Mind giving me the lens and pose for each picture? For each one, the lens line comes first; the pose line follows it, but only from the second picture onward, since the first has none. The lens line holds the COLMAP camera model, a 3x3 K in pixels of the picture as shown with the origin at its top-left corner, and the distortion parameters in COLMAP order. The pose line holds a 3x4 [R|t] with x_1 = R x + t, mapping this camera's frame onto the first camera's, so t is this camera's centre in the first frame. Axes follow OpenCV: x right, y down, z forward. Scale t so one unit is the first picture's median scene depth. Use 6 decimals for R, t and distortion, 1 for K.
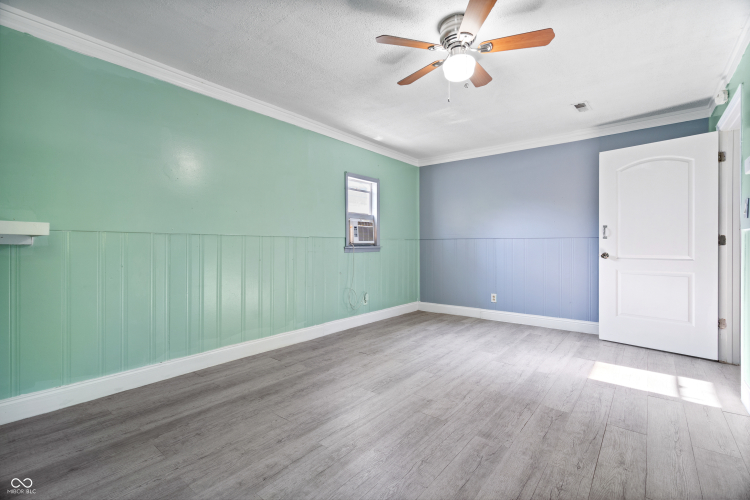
lens RADIAL K [[341.7, 0, 368.6], [0, 341.7, 247.8], [0, 0, 1]] dist [-0.006964, 0.002770]
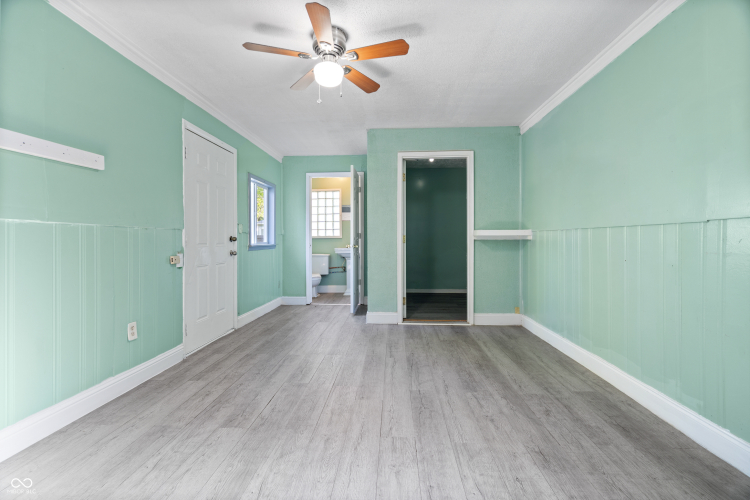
lens RADIAL K [[341.7, 0, 371.0], [0, 341.7, 246.1], [0, 0, 1]] dist [-0.006964, 0.002770]
pose [[-0.808446, 0.012534, -0.588437, 0.647040], [-0.000917, 0.999745, 0.022554, -0.008688], [0.588570, 0.018773, -0.808228, 1.601123]]
